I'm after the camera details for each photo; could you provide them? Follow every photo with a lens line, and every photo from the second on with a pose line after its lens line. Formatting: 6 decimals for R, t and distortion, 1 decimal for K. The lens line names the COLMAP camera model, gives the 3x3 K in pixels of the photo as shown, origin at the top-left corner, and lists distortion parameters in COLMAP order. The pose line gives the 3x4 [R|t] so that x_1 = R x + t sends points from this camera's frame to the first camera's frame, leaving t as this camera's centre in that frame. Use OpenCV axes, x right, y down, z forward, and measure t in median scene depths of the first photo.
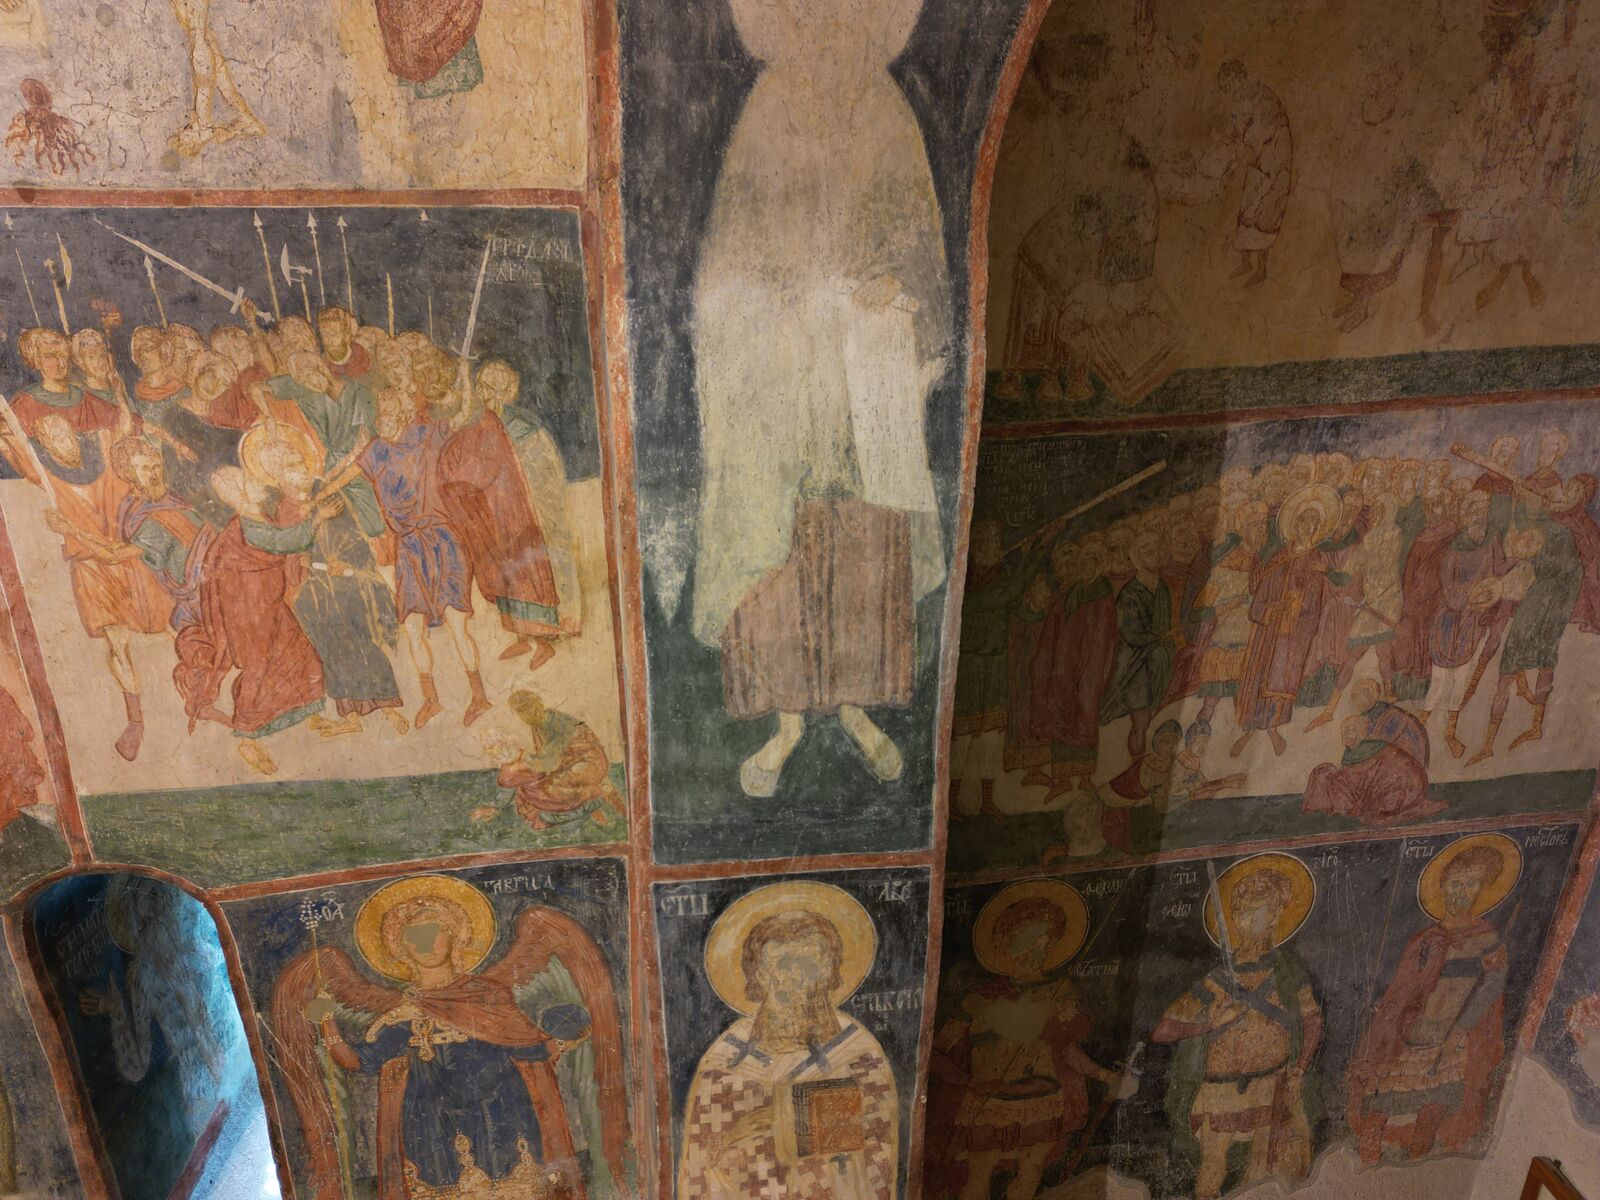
lens RADIAL K [[1135.7, 0, 801.1], [0, 1135.7, 597.1], [0, 0, 1]] dist [0.066703, -0.034811]
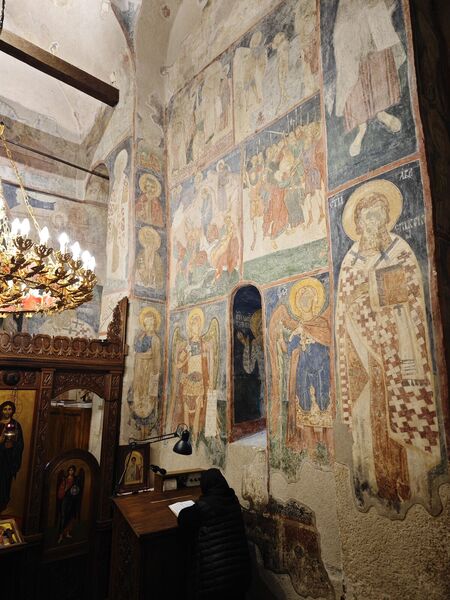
lens RADIAL K [[406.6, 0, 224.2], [0, 406.6, 300.7], [0, 0, 1]] dist [0.016630, -0.017741]
pose [[0.559742, -0.196187, -0.805108, 0.512603], [-0.322610, 0.843329, -0.429791, 0.978283], [0.763290, 0.500308, 0.408755, 0.433609]]
